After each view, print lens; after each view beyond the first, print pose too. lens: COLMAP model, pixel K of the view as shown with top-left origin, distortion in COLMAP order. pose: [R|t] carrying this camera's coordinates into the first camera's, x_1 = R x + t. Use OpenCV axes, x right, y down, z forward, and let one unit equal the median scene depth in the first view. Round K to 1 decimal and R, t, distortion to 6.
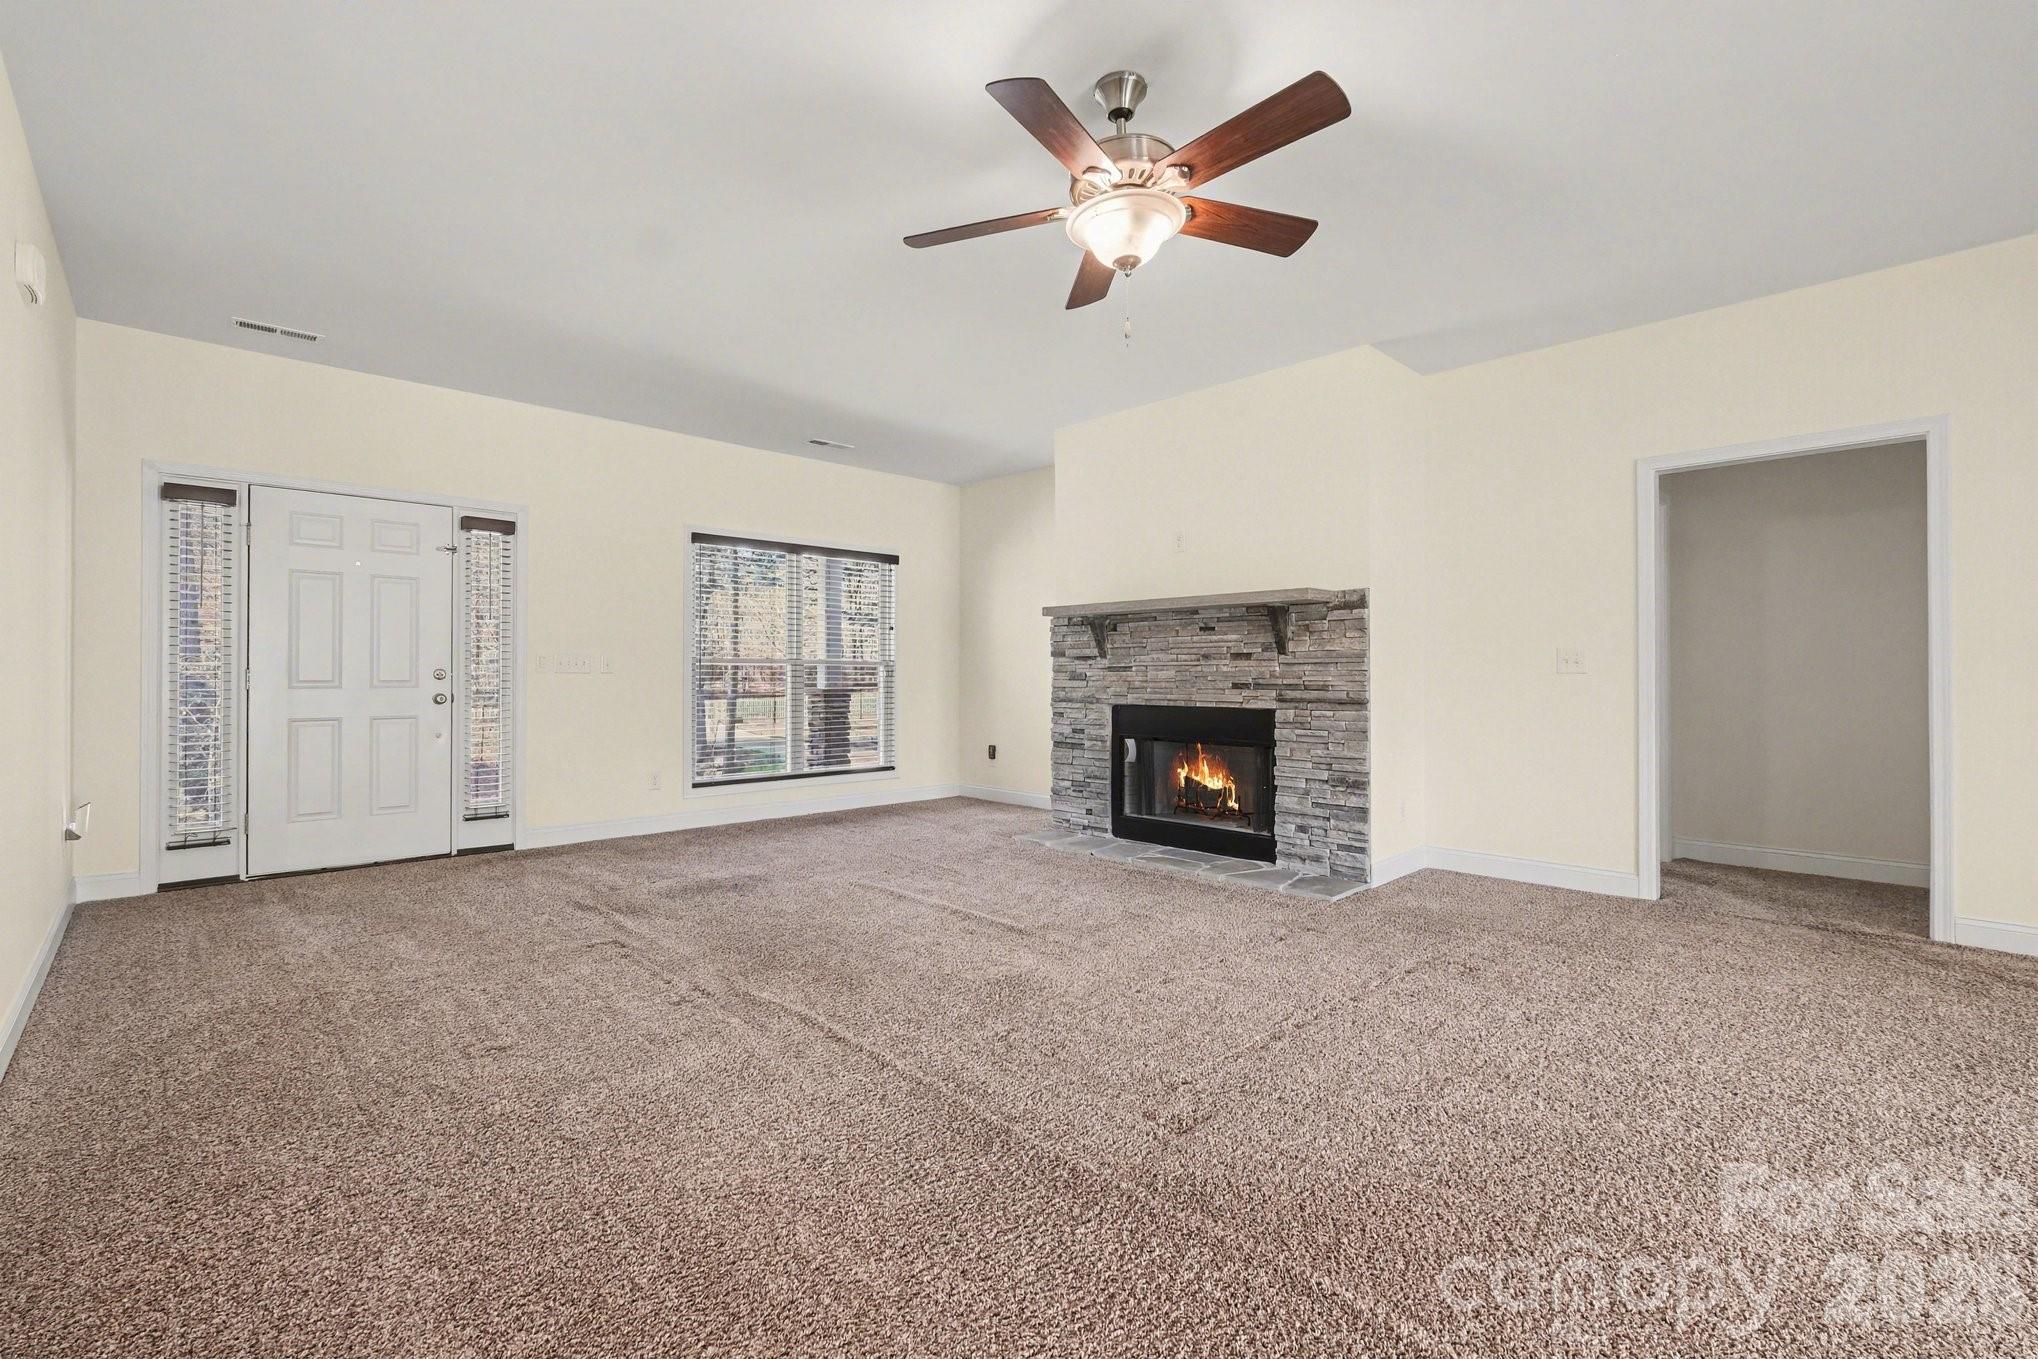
lens RADIAL K [[885.4, 0, 1005.2], [0, 885.4, 685.4], [0, 0, 1]] dist [-0.003247, 0.001087]
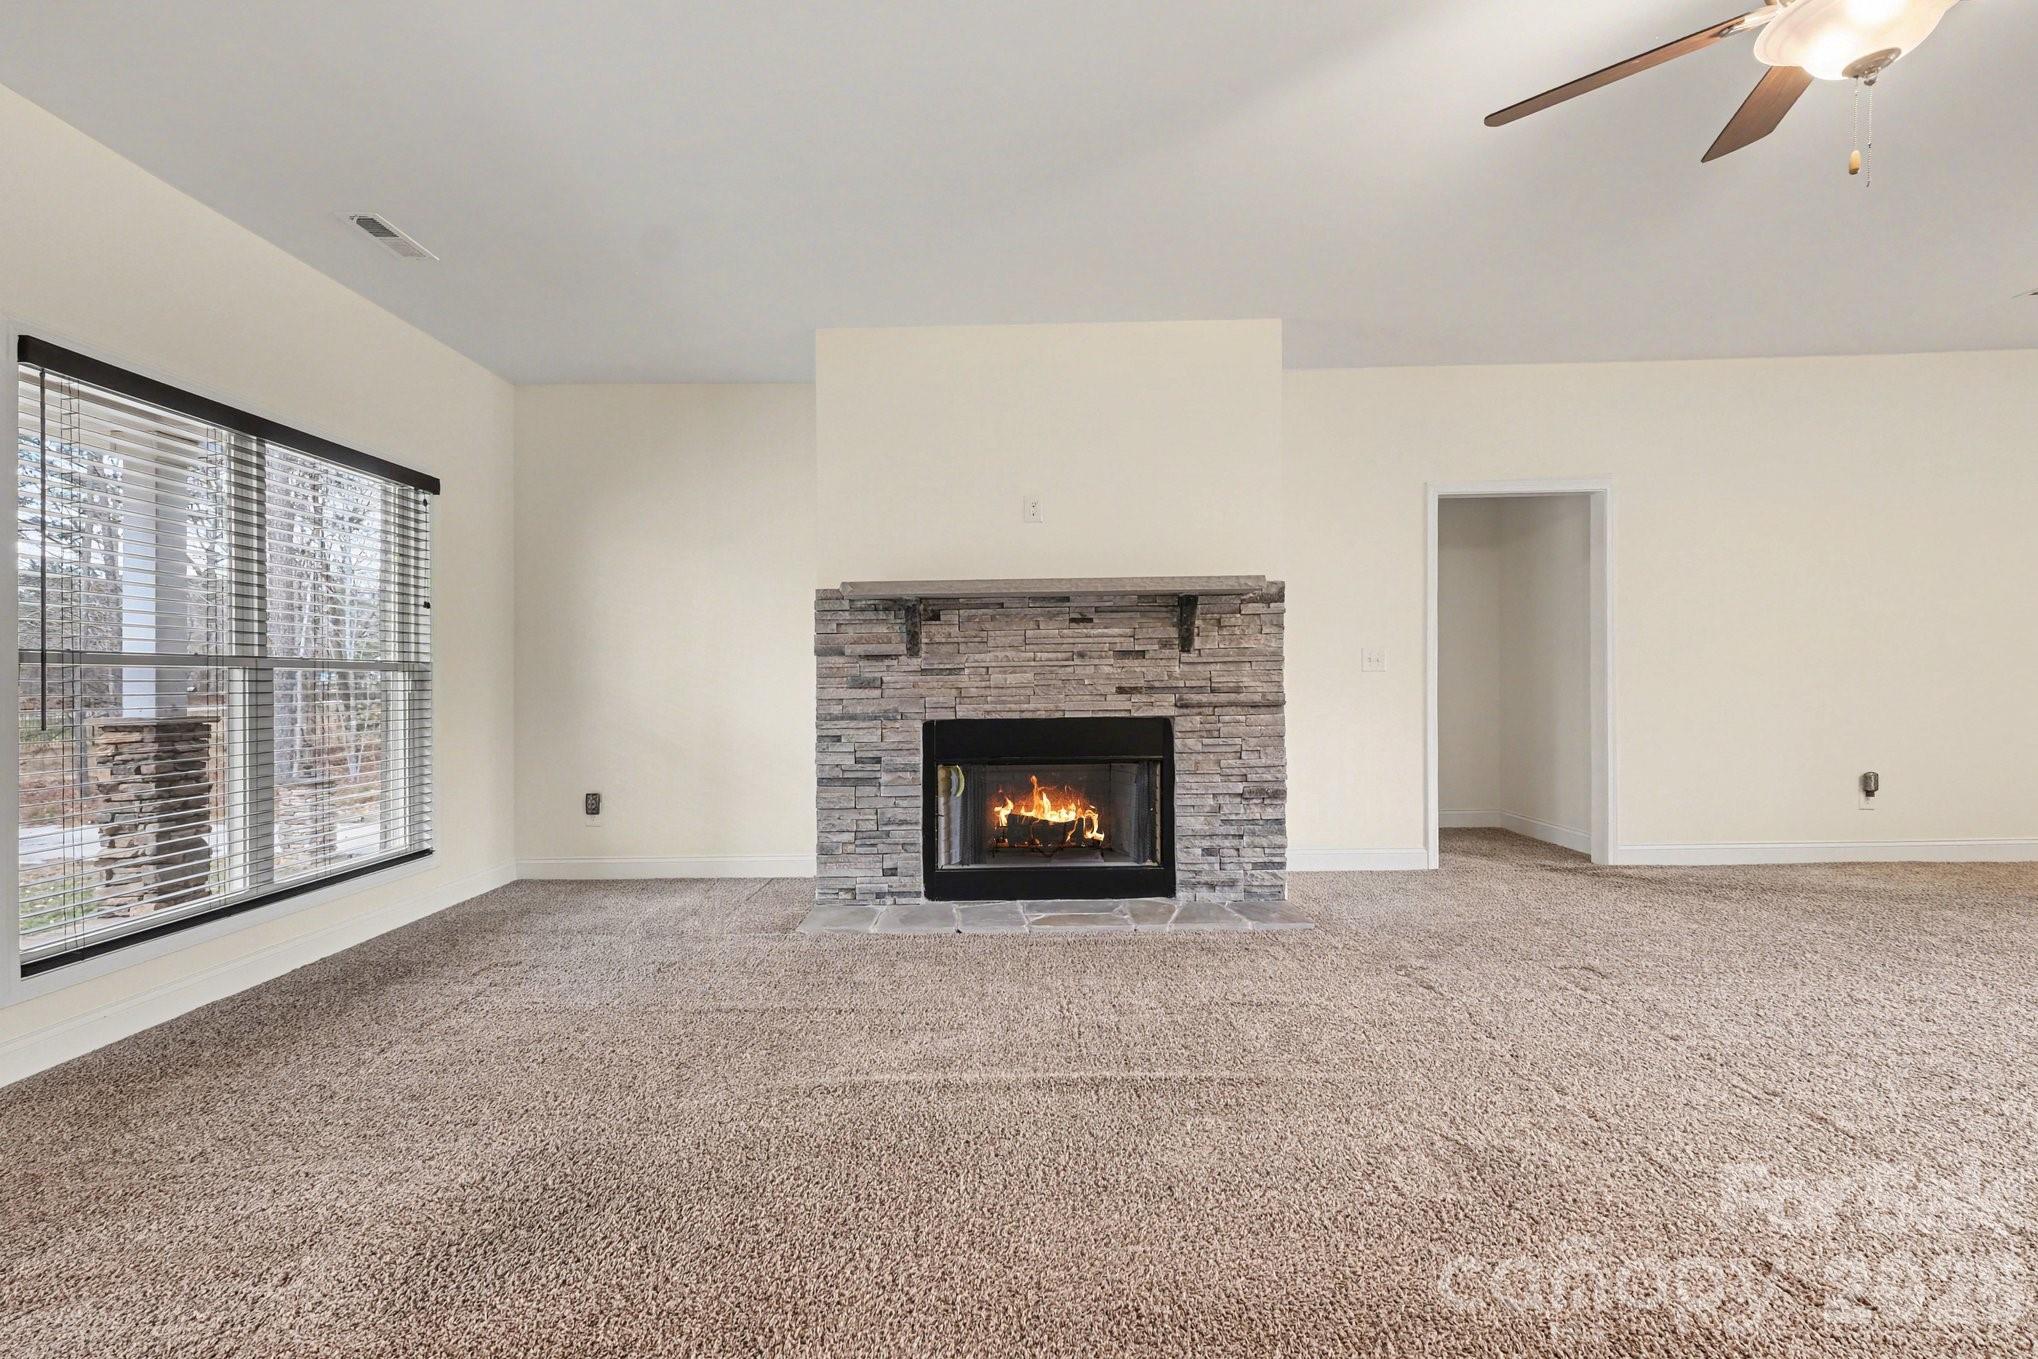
lens RADIAL K [[885.4, 0, 975.4], [0, 885.4, 685.6], [0, 0, 1]] dist [-0.003247, 0.001087]
pose [[0.694998, -0.013884, 0.718877, -0.402362], [0.022985, 0.999732, -0.002914, -0.004427], [-0.718644, 0.018548, 0.695131, 0.494407]]
